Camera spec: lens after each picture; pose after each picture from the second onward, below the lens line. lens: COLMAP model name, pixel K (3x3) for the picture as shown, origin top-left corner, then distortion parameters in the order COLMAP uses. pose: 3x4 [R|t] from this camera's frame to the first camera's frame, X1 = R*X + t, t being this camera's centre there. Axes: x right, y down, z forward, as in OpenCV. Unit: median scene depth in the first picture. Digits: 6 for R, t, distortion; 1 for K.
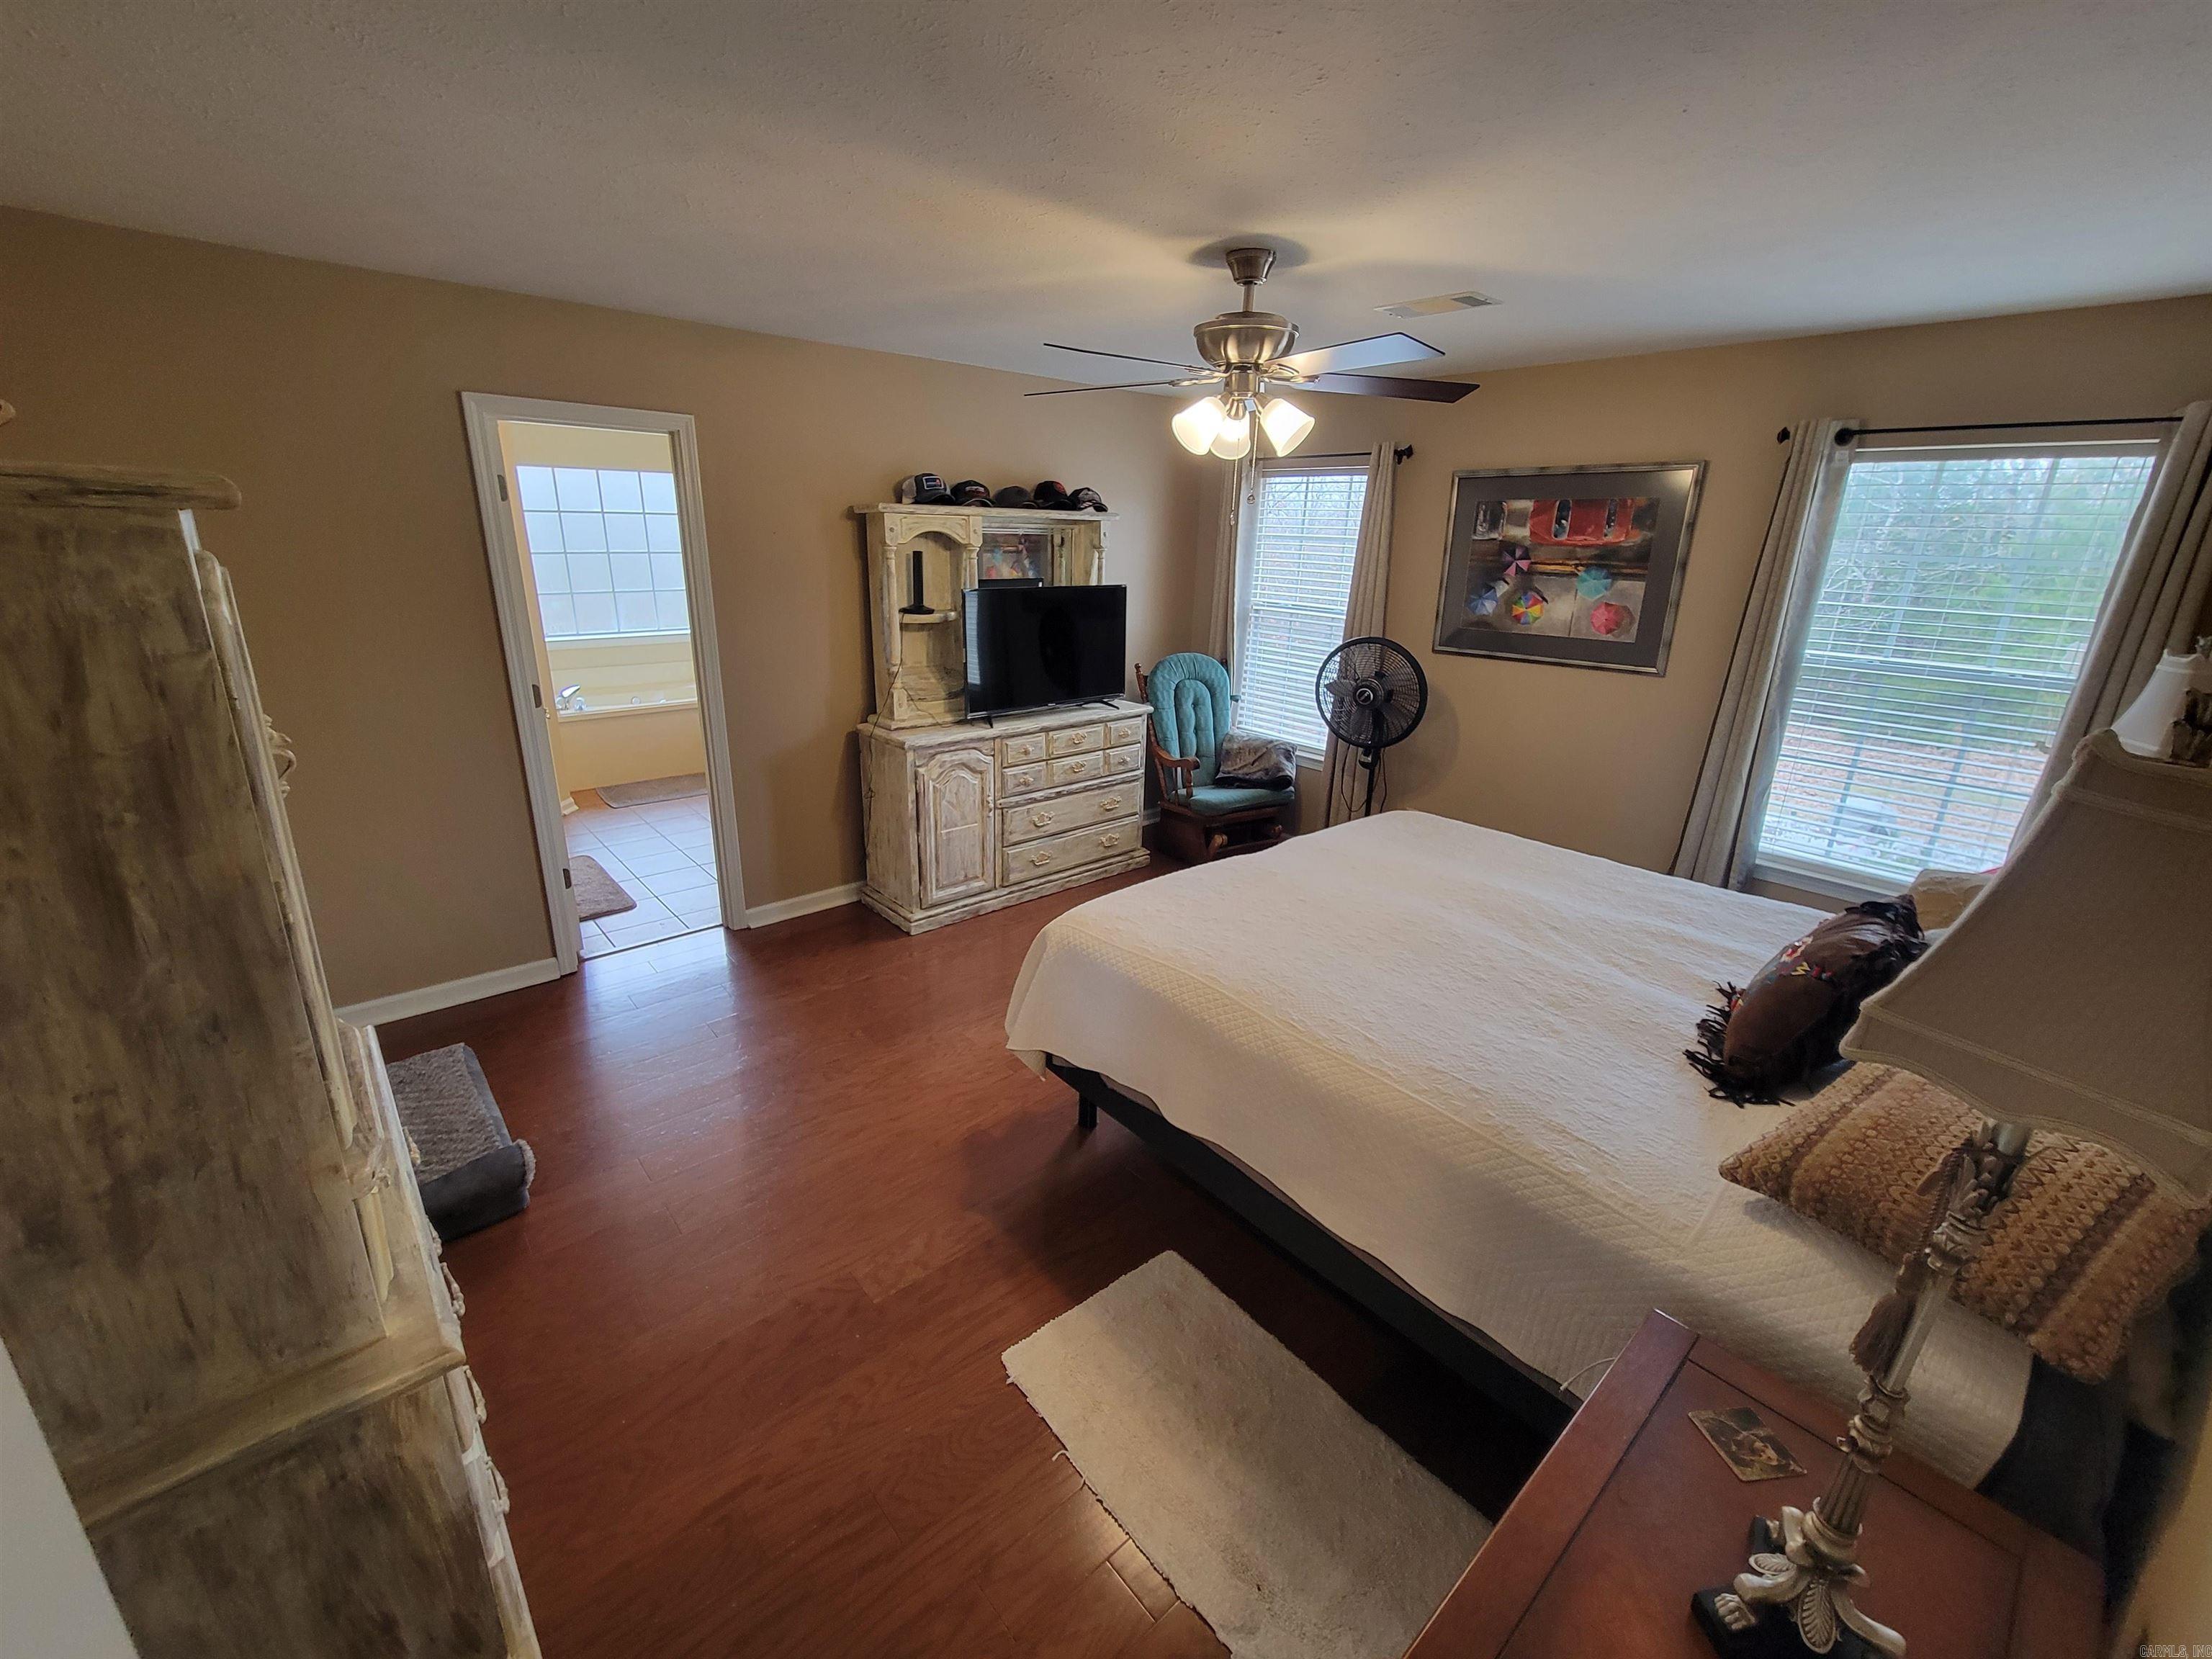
lens RADIAL K [[908.5, 0, 1087.7], [0, 908.5, 822.0], [0, 0, 1]] dist [0.004817, -0.002014]
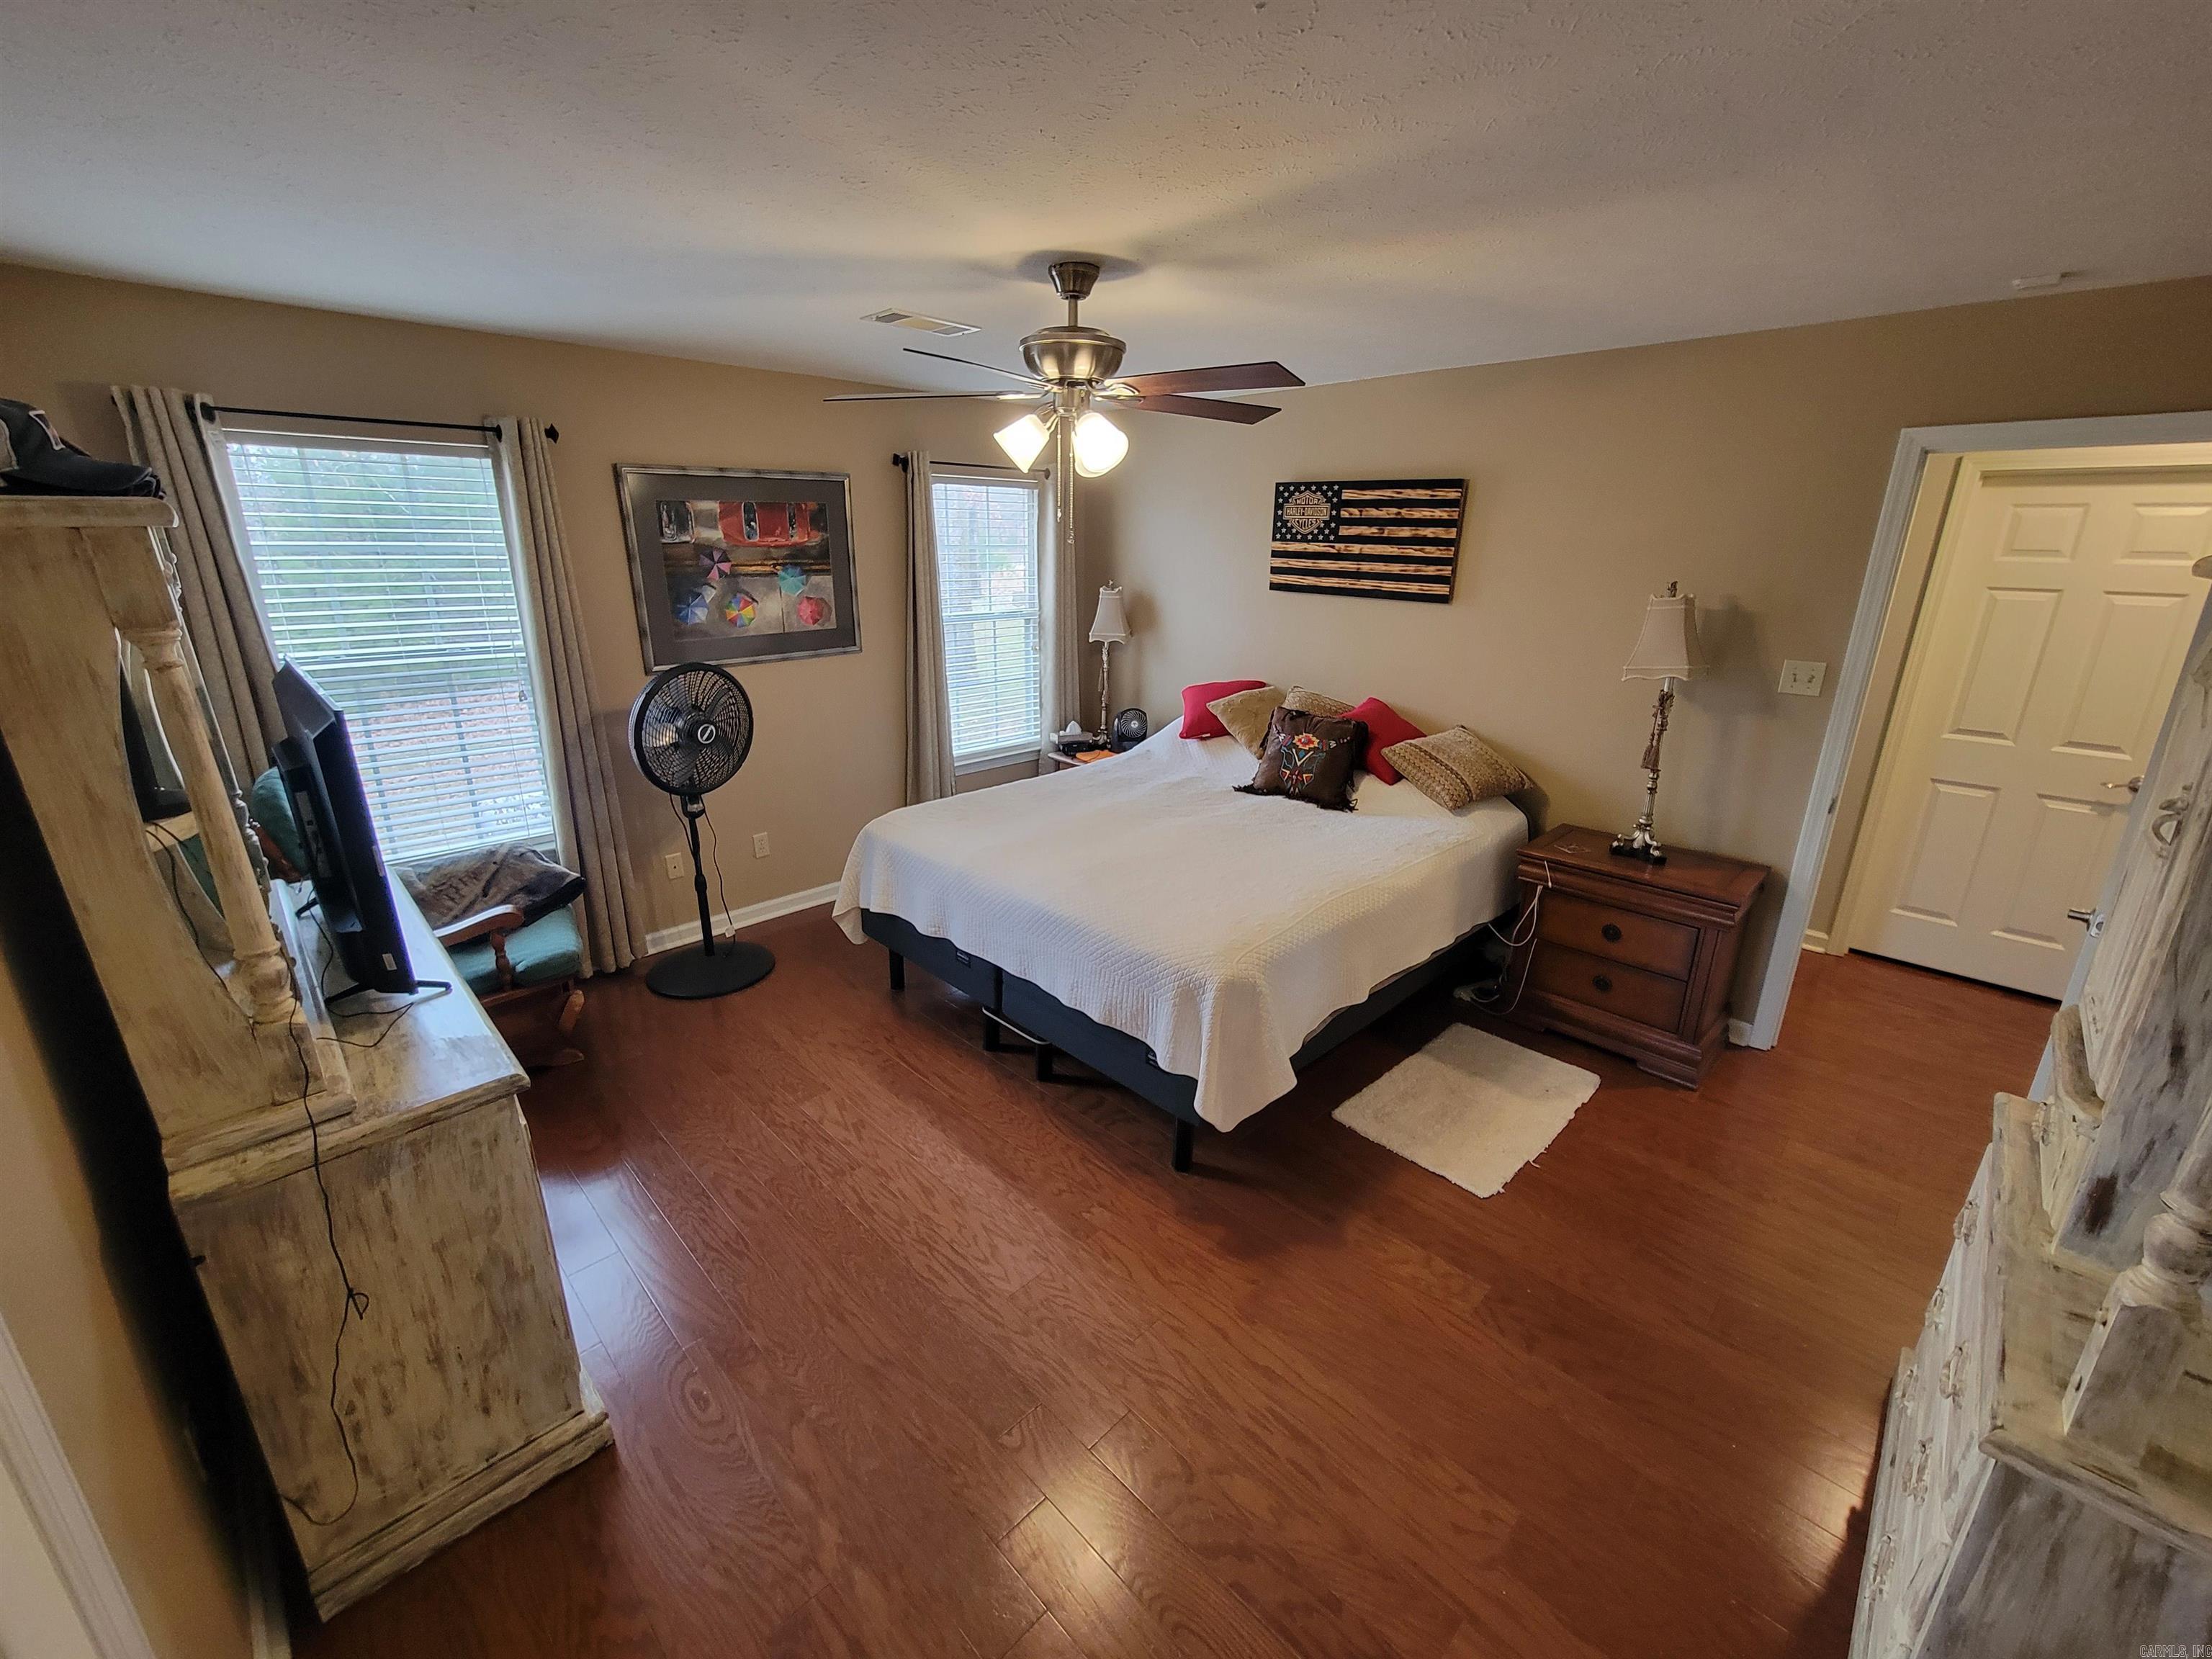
lens RADIAL K [[908.5, 0, 1092.5], [0, 908.5, 825.9], [0, 0, 1]] dist [0.004817, -0.002014]
pose [[-0.063777, -0.331068, 0.941449, -0.579138], [0.296142, 0.894598, 0.334655, -0.254507], [-0.953012, 0.300146, 0.040988, 0.694163]]
